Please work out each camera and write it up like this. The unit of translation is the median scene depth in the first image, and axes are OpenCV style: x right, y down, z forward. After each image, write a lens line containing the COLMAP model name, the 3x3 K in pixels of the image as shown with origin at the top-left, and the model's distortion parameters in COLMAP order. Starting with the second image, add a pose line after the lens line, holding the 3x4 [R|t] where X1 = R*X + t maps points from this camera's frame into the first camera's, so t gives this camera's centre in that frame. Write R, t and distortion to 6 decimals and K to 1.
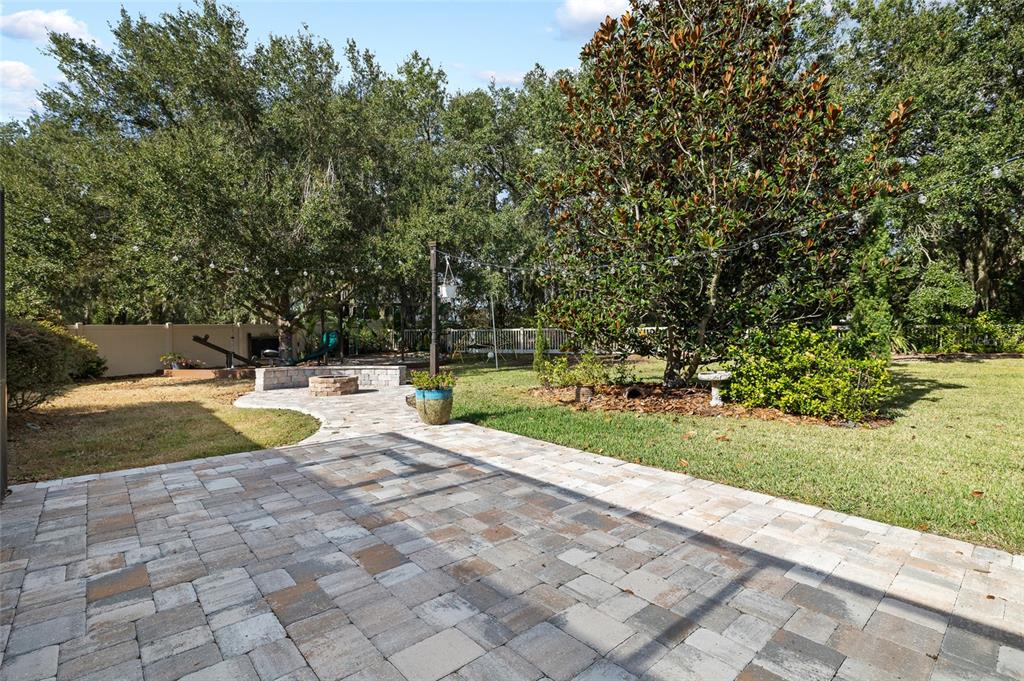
lens RADIAL K [[477.9, 0, 515.1], [0, 477.9, 346.3], [0, 0, 1]] dist [-0.005296, 0.000391]
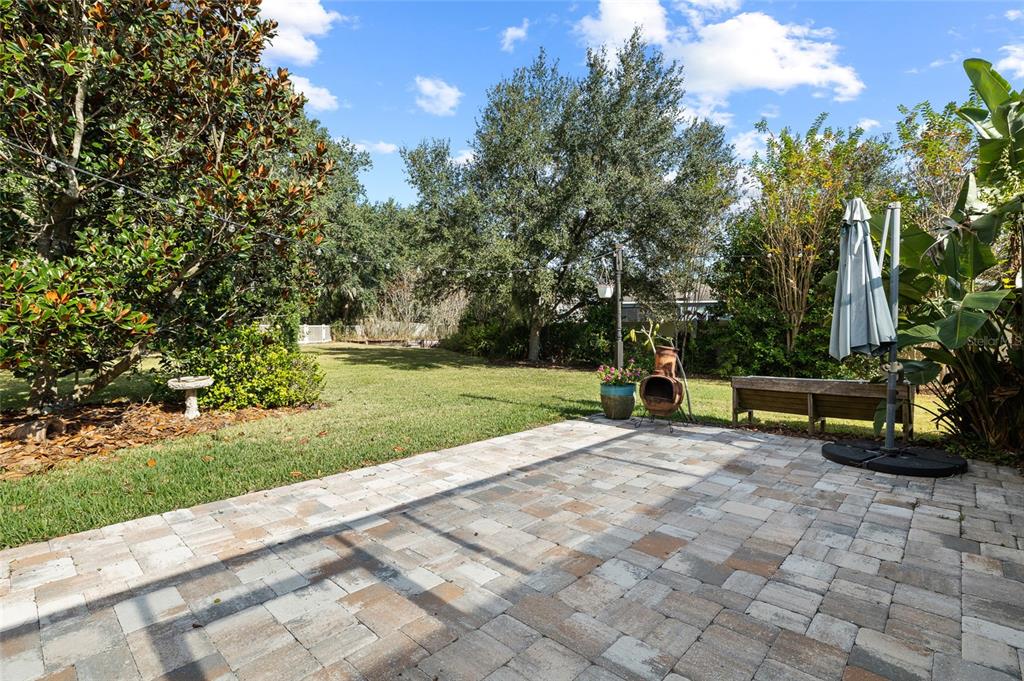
lens RADIAL K [[477.9, 0, 514.6], [0, 477.9, 337.3], [0, 0, 1]] dist [-0.005296, 0.000391]
pose [[-0.087874, -0.014267, 0.996029, -0.898039], [0.031423, 0.999360, 0.017087, -0.028196], [-0.995636, 0.032800, -0.087369, 0.964606]]
